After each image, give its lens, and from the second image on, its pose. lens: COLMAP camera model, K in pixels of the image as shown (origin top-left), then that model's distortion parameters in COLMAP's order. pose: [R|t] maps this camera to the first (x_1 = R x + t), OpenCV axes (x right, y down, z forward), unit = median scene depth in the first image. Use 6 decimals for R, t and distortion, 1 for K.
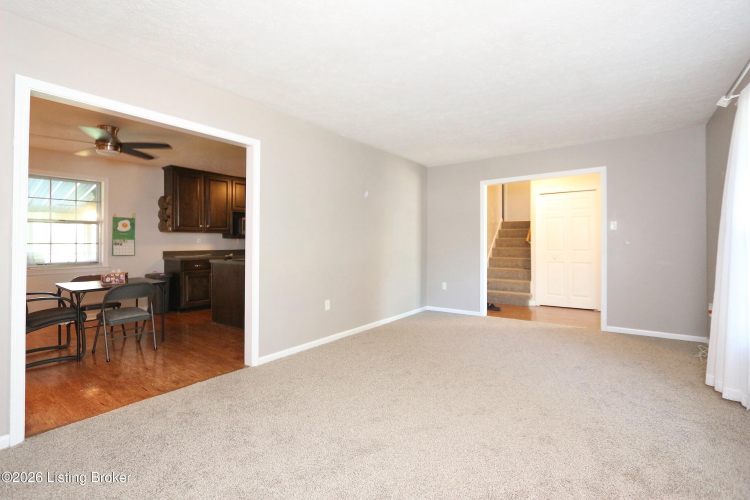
lens RADIAL K [[342.6, 0, 371.4], [0, 342.6, 238.4], [0, 0, 1]] dist [-0.012364, 0.000144]
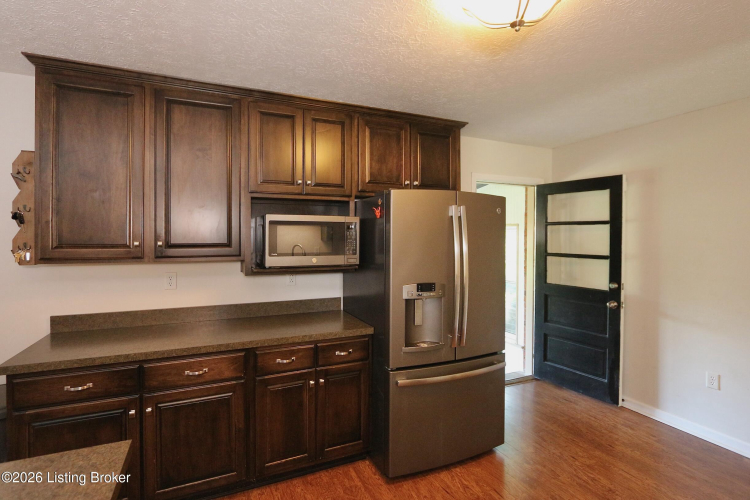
lens RADIAL K [[359.5, 0, 373.0], [0, 359.5, 240.2], [0, 0, 1]] dist [-0.000063, -0.016744]
pose [[0.869700, 0.001770, -0.493578, -0.151630], [0.001537, 0.999979, 0.006295, -0.045770], [0.493579, -0.006233, 0.869679, 0.899606]]
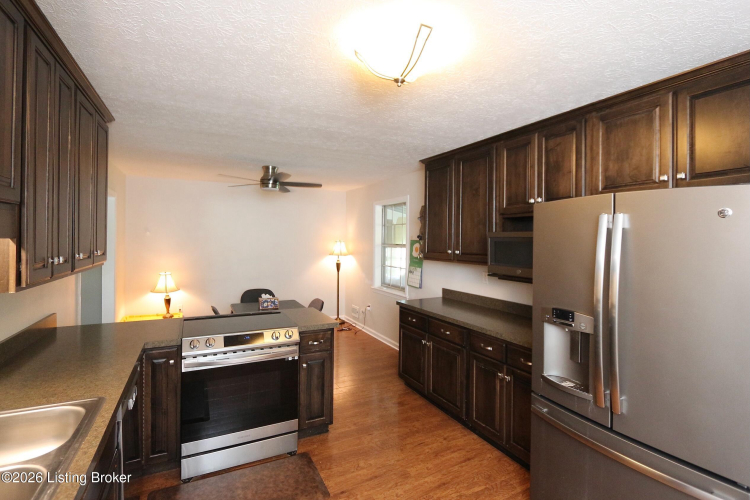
lens RADIAL K [[344.1, 0, 365.8], [0, 344.1, 238.3], [0, 0, 1]] dist [-0.013804, 0.000613]
pose [[-0.452391, -0.006673, -0.891795, 0.069164], [-0.005173, 0.999975, -0.004858, -0.060479], [0.891805, 0.002415, -0.452414, 1.246963]]
